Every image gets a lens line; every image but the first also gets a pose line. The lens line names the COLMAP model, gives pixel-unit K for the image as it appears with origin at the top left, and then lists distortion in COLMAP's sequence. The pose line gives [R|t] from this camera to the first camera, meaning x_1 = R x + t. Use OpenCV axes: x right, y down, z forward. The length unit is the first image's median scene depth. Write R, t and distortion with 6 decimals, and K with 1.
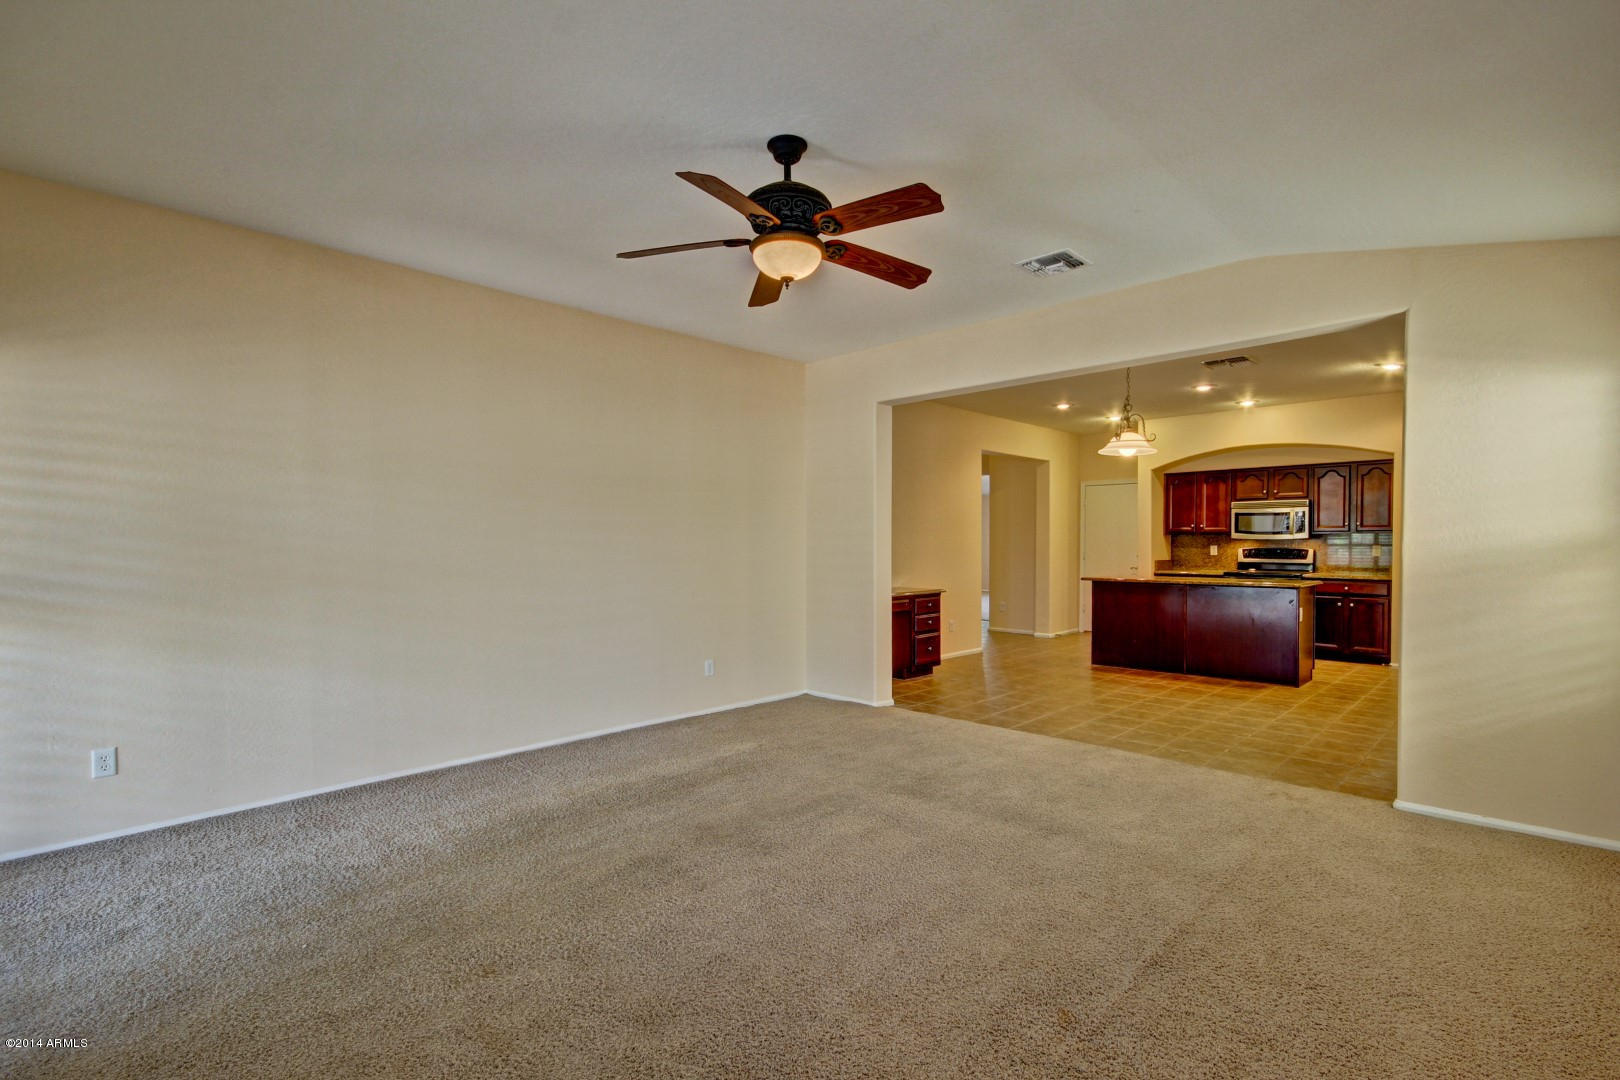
lens RADIAL K [[740.0, 0, 812.1], [0, 740.0, 557.2], [0, 0, 1]] dist [0.018503, 0.000051]
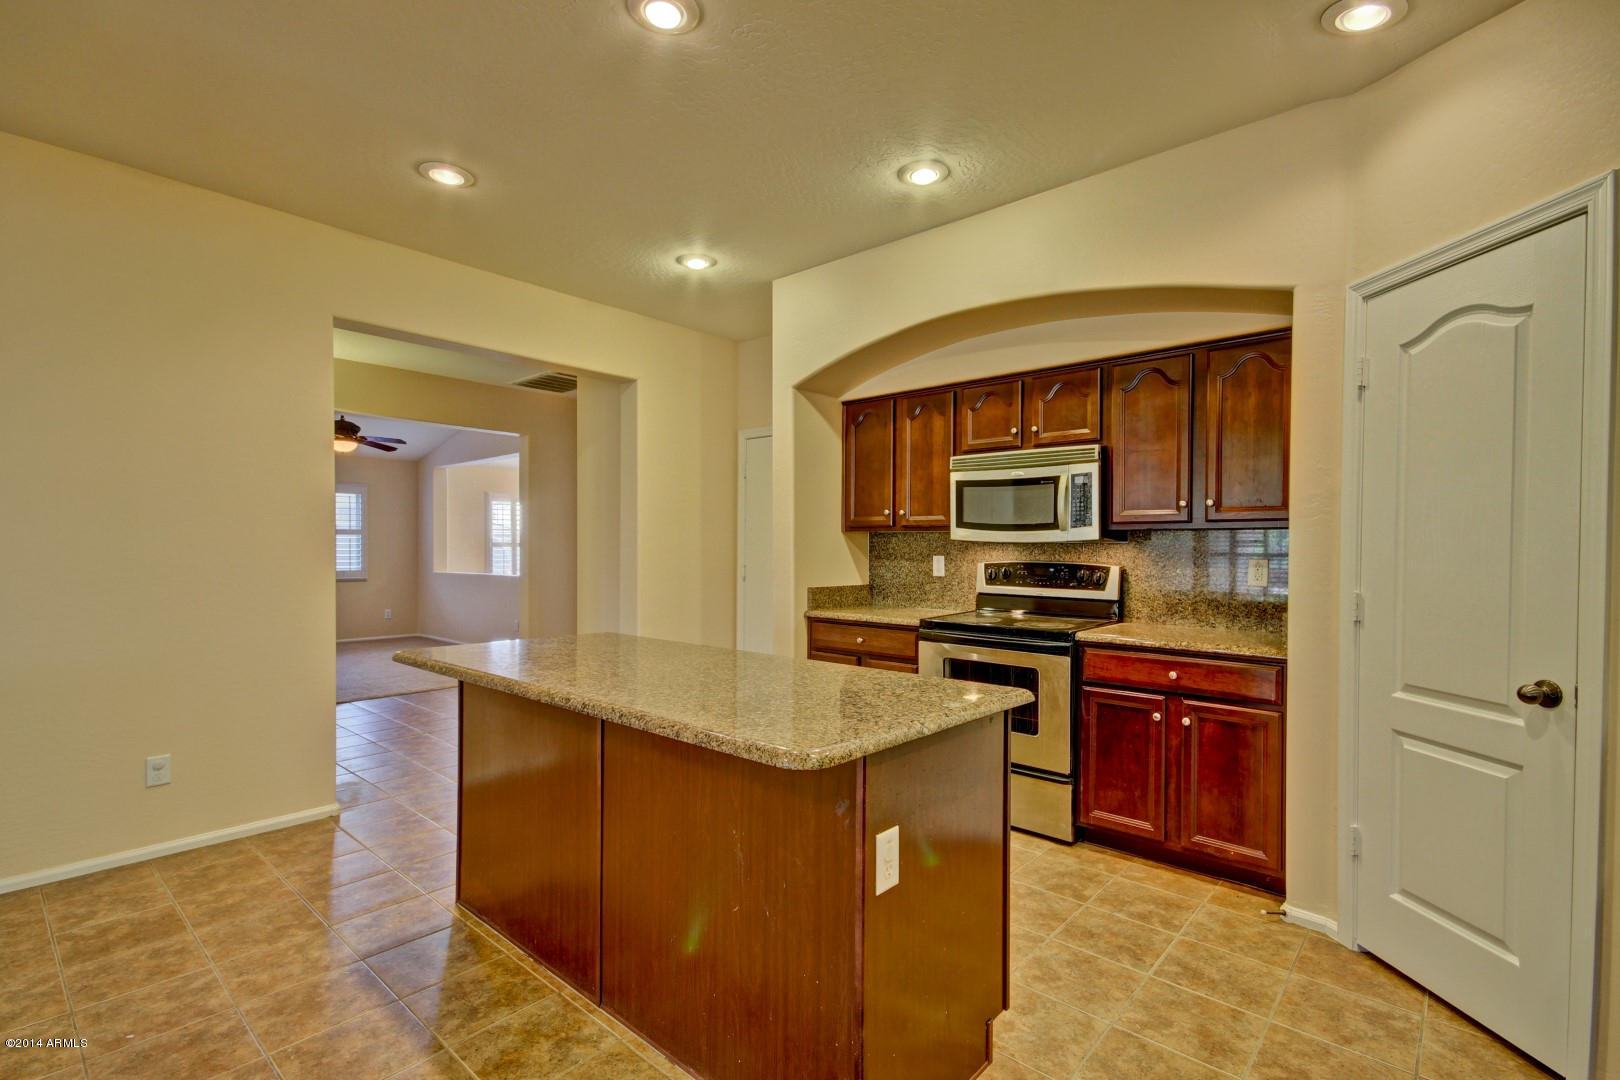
lens RADIAL K [[740.0, 0, 812.1], [0, 740.0, 557.2], [0, 0, 1]] dist [0.018503, 0.000051]
pose [[0.998515, 0.005388, 0.054206, 0.475911], [-0.005021, 0.999964, -0.006909, -0.012108], [-0.054241, 0.006627, 0.998506, 0.591847]]
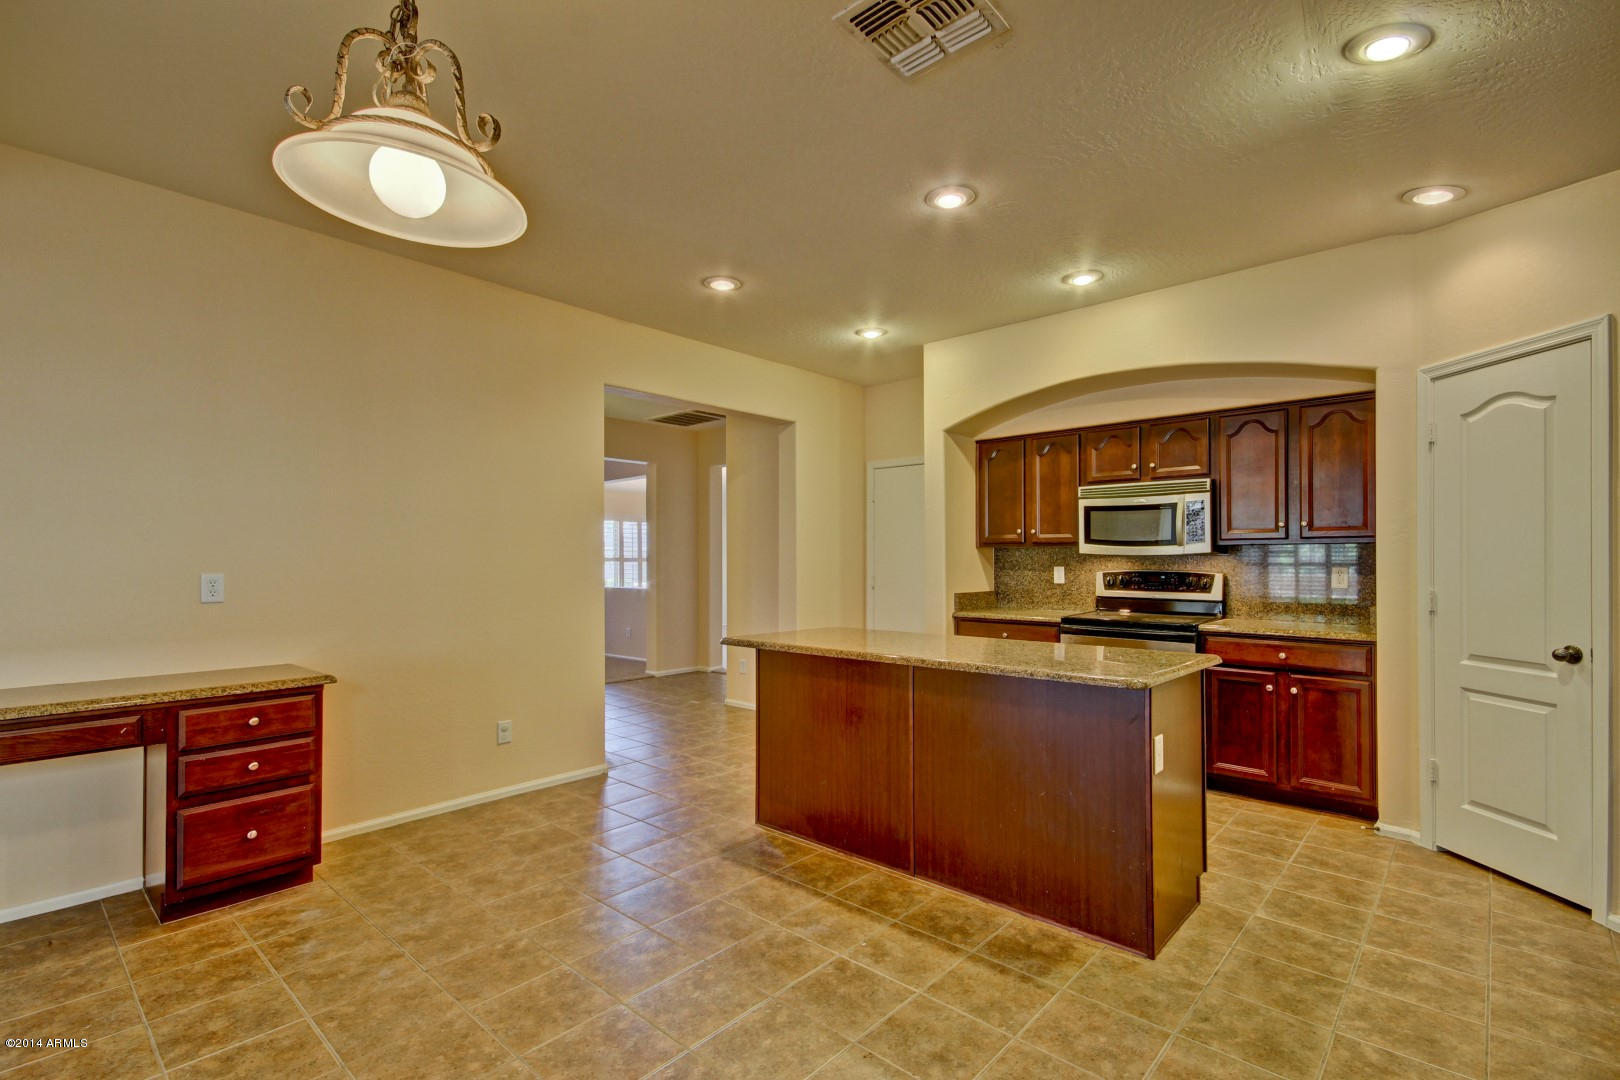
lens RADIAL K [[737.6, 0, 810.5], [0, 737.6, 556.8], [0, 0, 1]] dist [0.018646, -0.000817]
pose [[0.999166, -0.000763, 0.040832, 0.358290], [0.001766, 0.999697, -0.024539, -0.010345], [-0.040801, 0.024591, 0.998865, 0.486864]]
